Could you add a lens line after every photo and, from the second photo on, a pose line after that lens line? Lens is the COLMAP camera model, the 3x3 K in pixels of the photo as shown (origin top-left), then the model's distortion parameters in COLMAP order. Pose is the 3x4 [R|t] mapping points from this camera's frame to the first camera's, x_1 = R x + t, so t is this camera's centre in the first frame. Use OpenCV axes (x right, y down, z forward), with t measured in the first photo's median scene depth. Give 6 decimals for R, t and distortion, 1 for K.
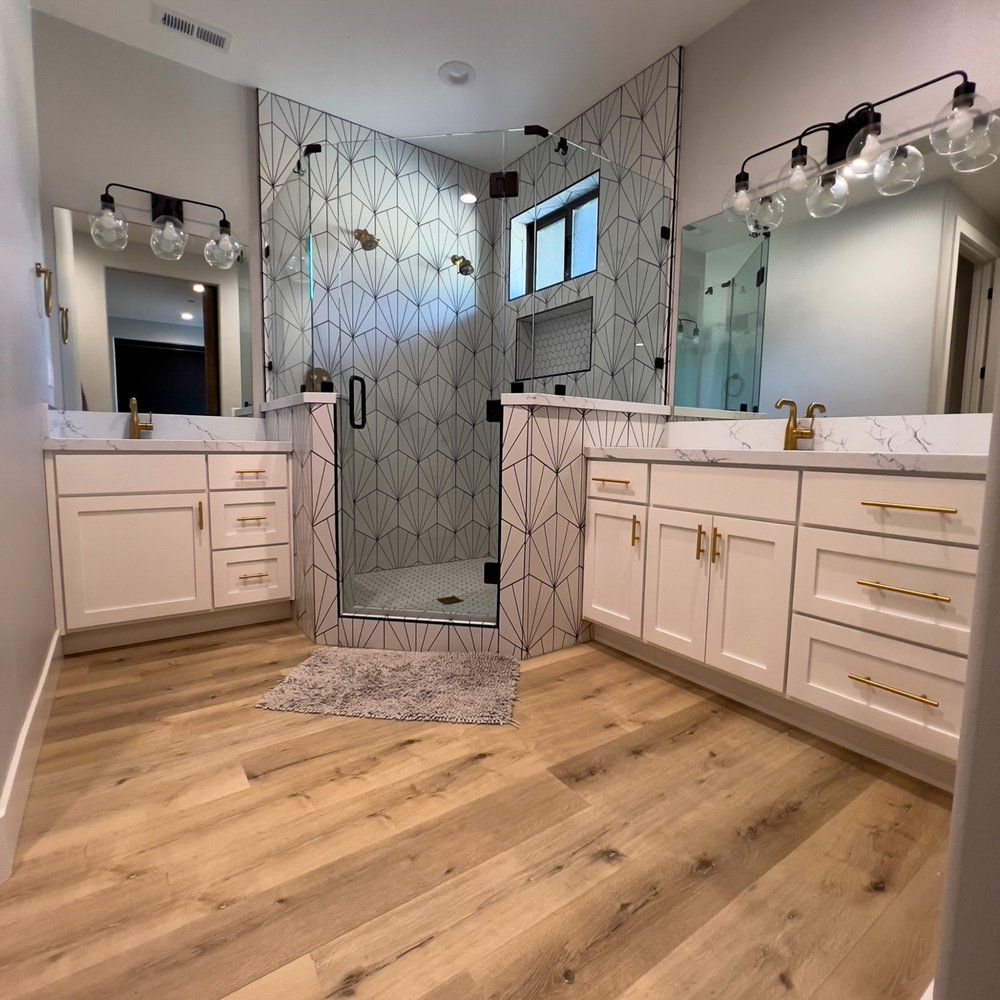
lens RADIAL K [[516.9, 0, 499.0], [0, 516.9, 494.3], [0, 0, 1]] dist [-0.007695, 0.002377]
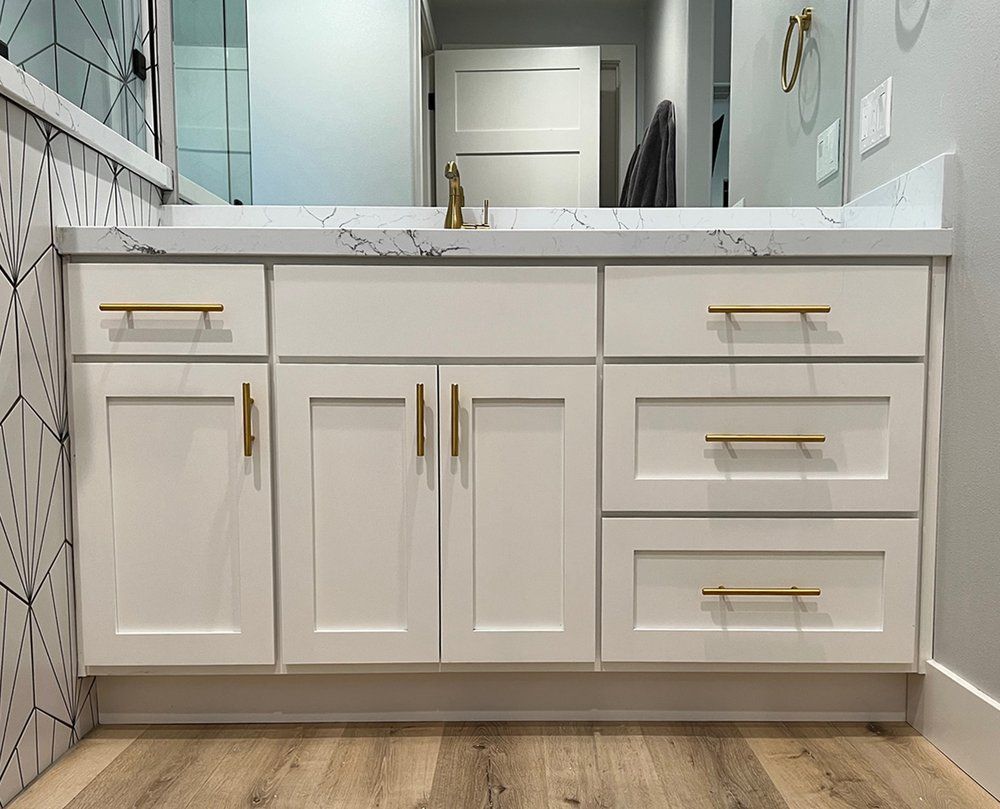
lens RADIAL K [[789.9, 0, 498.4], [0, 789.9, 374.8], [0, 0, 1]] dist [0.012955, 0.003654]
pose [[0.563781, -0.091428, 0.820848, -0.137403], [0.084144, 0.995041, 0.053037, 0.012656], [-0.821627, 0.039168, 0.568679, 0.412106]]
